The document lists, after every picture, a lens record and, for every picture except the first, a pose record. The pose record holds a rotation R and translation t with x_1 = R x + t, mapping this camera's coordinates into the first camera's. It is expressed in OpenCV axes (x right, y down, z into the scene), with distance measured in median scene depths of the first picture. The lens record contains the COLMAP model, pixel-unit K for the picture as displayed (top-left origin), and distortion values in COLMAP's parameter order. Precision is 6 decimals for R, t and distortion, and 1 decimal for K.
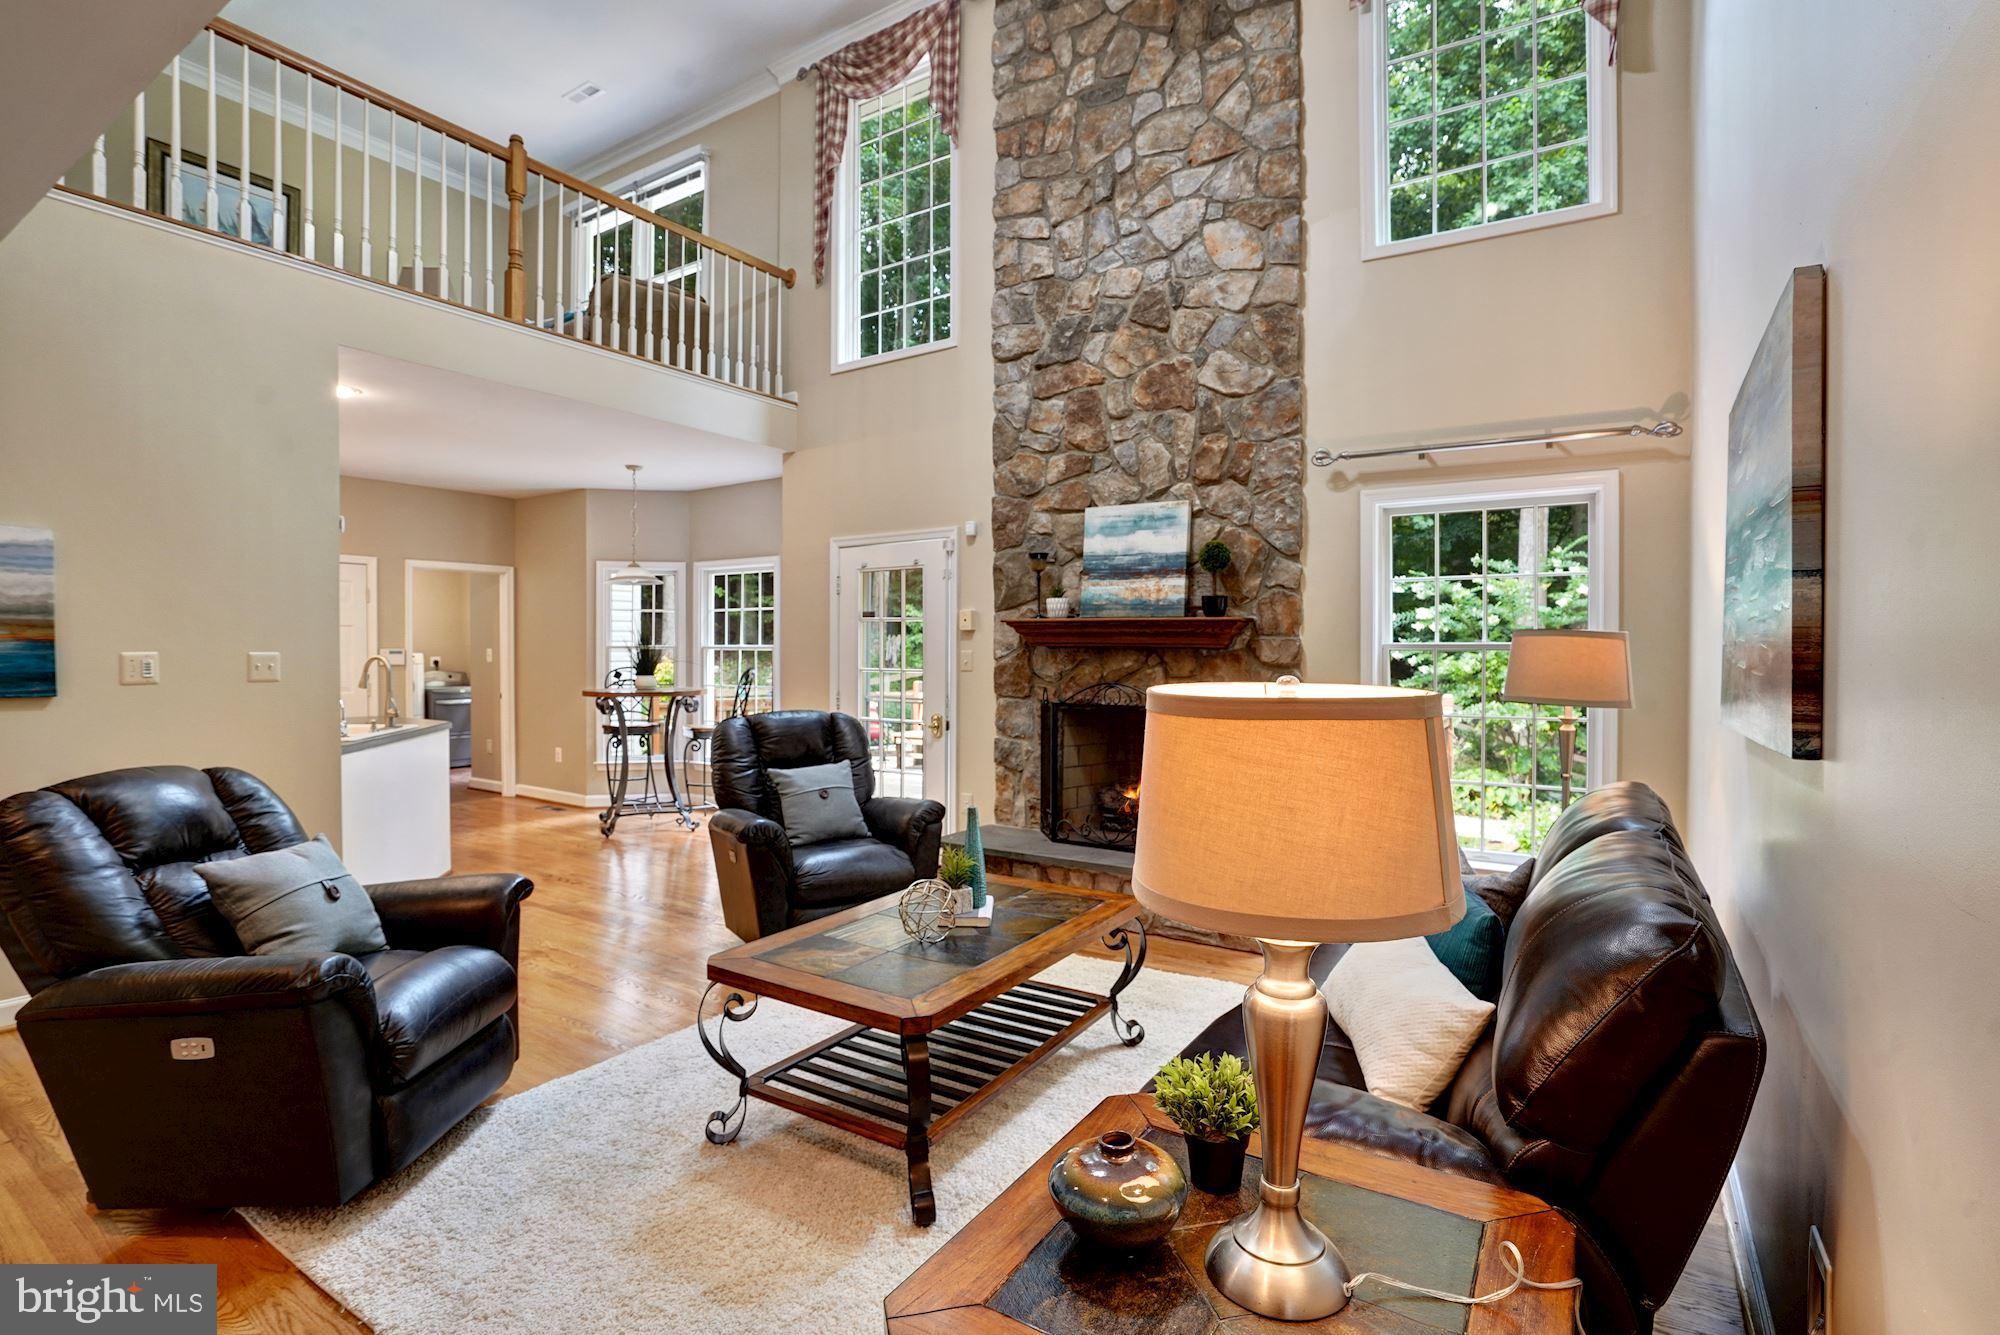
lens RADIAL K [[939.4, 0, 1006.0], [0, 939.4, 661.2], [0, 0, 1]] dist [-0.051598, 0.017405]
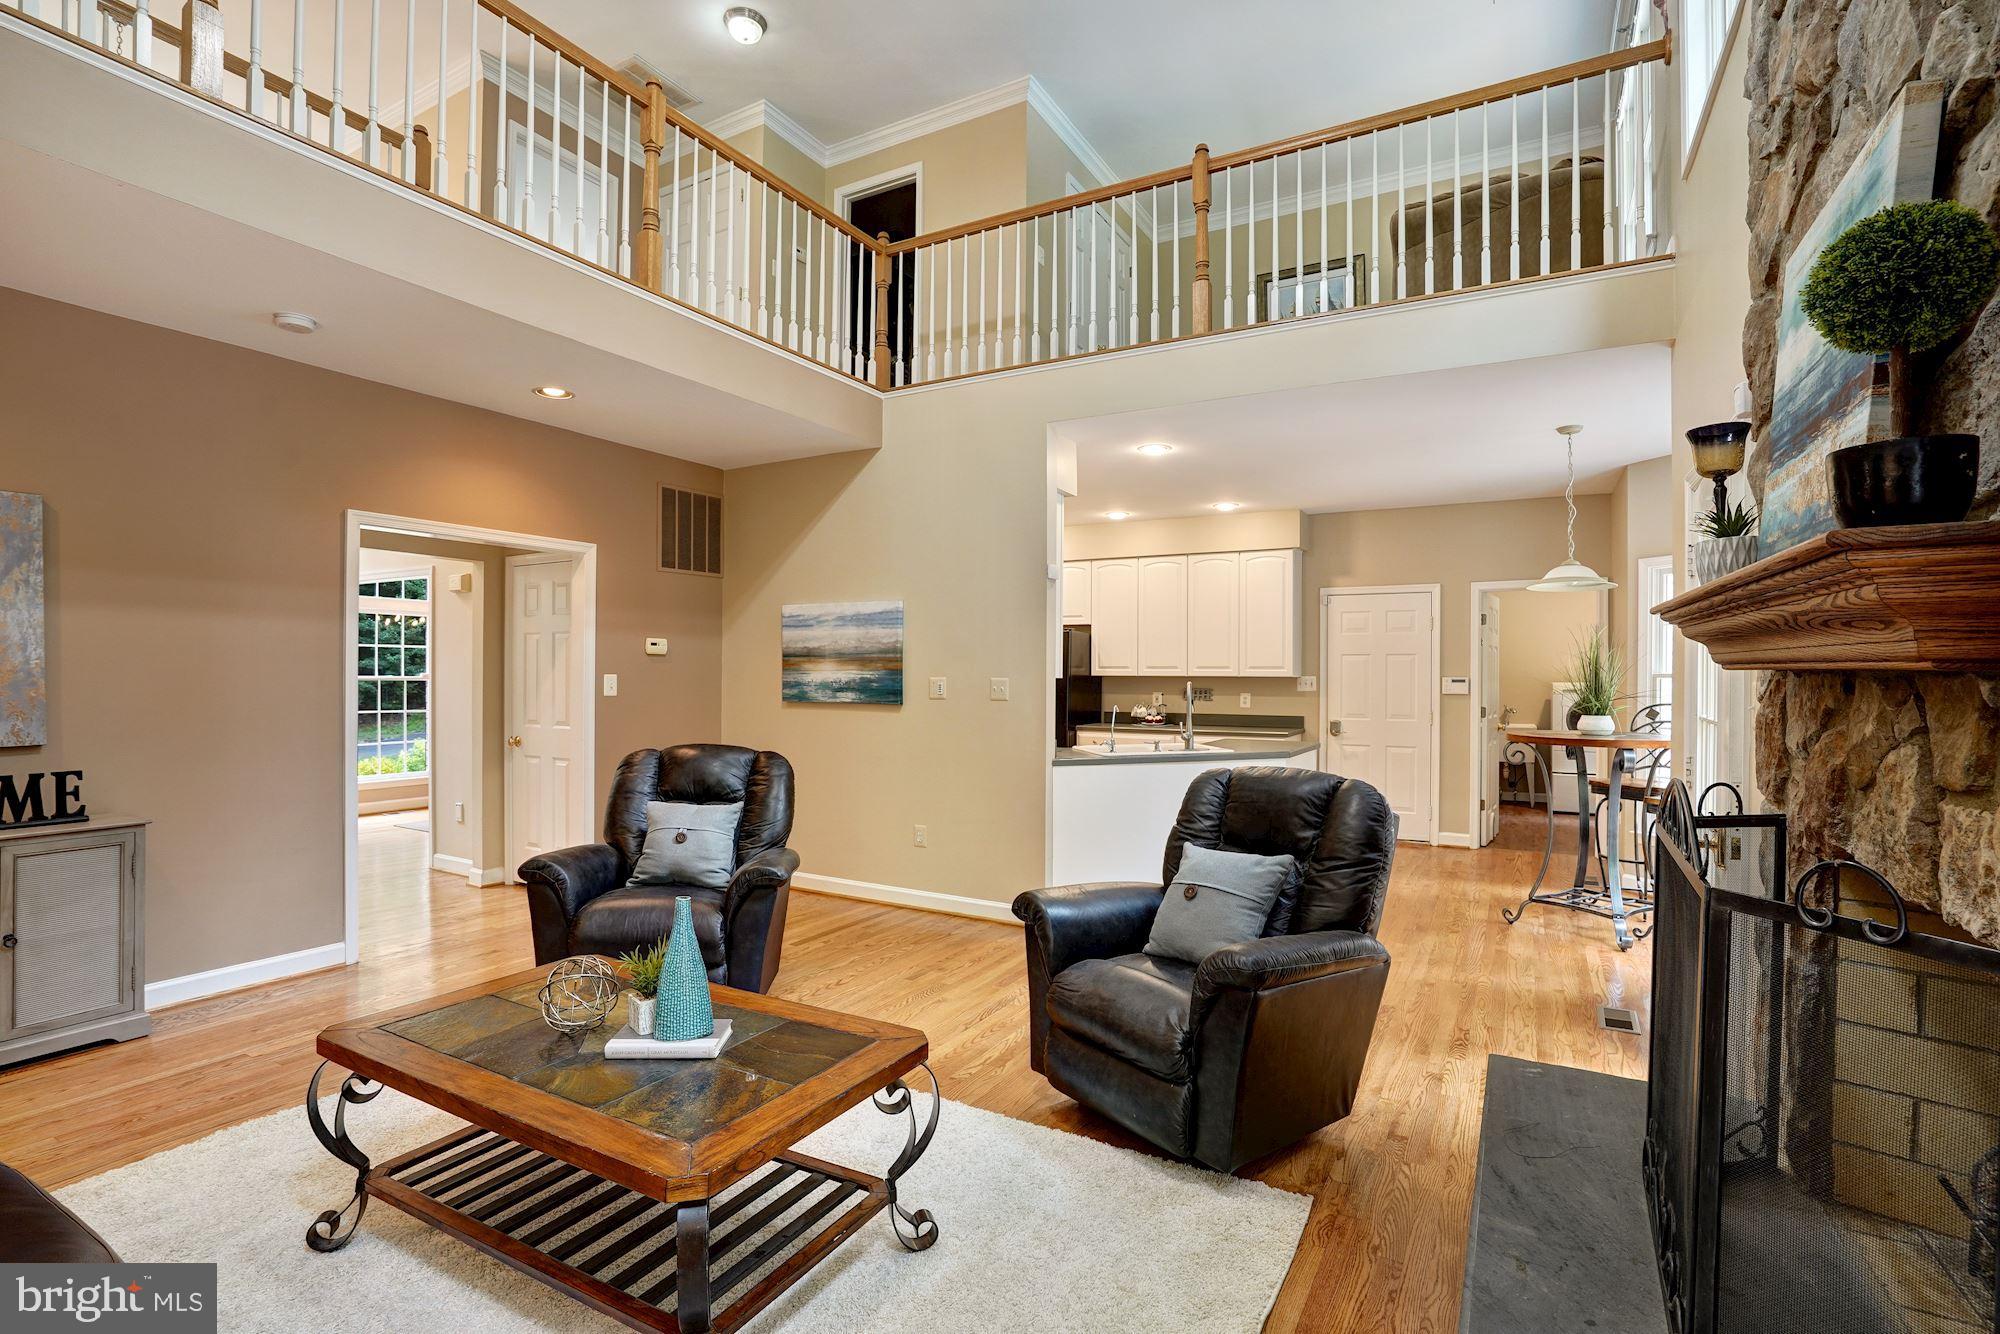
lens RADIAL K [[939.4, 0, 1006.0], [0, 939.4, 660.7], [0, 0, 1]] dist [-0.051598, 0.017405]
pose [[0.057232, -0.017707, -0.998204, 0.411145], [-0.017611, 0.999669, -0.018743, -0.007281], [0.998206, 0.018653, 0.056902, 0.729670]]
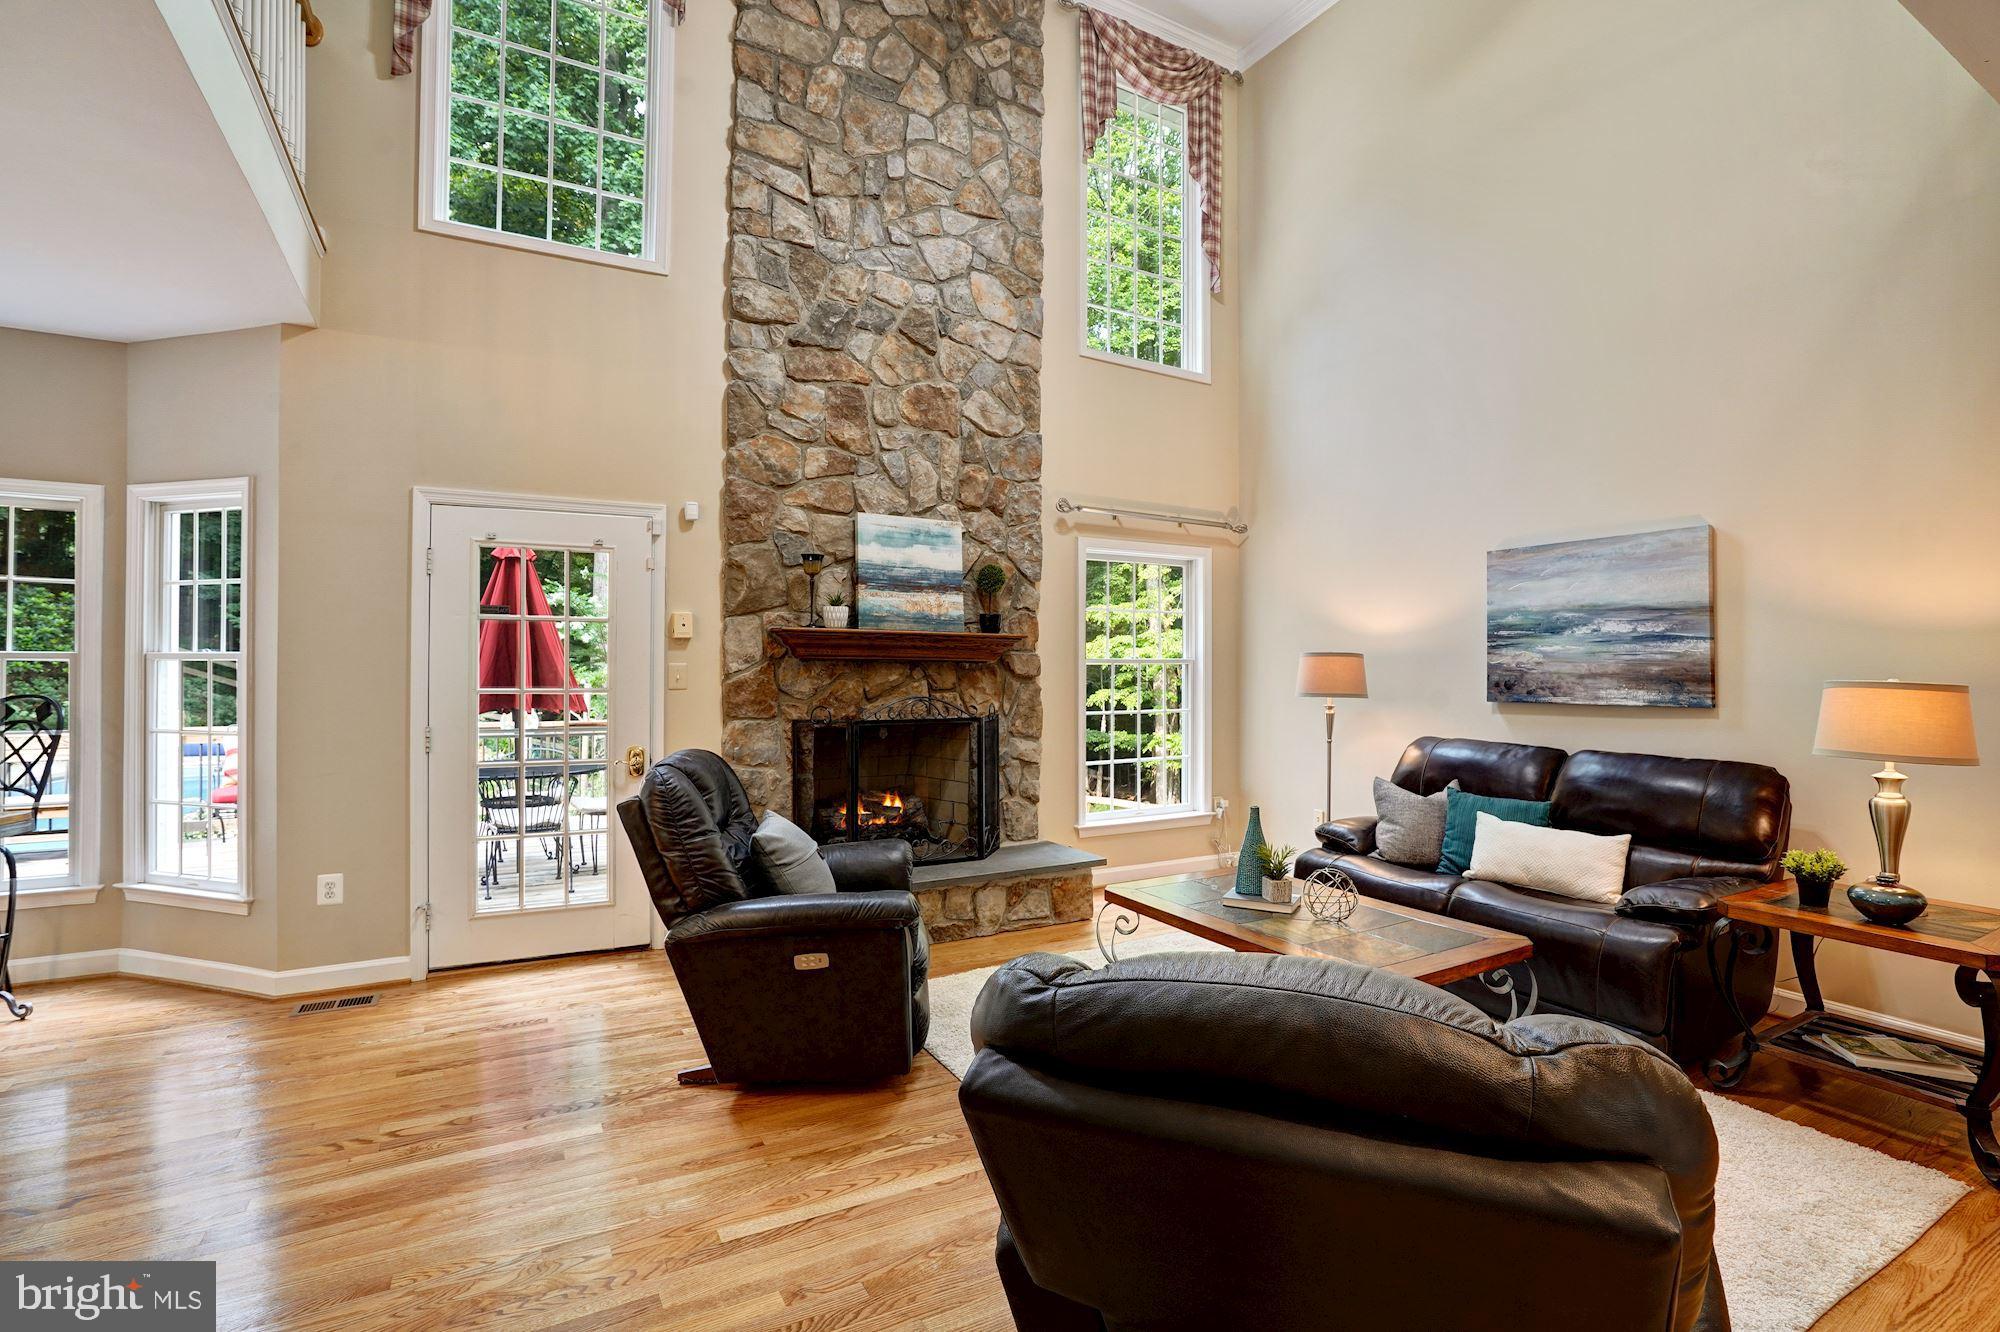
lens RADIAL K [[927.4, 0, 1004.9], [0, 927.4, 661.3], [0, 0, 1]] dist [-0.057470, 0.022211]
pose [[0.464243, 0.000489, 0.885708, -0.689190], [0.006580, 0.999970, -0.004001, -0.009492], [-0.885683, 0.007685, 0.464226, 0.453301]]
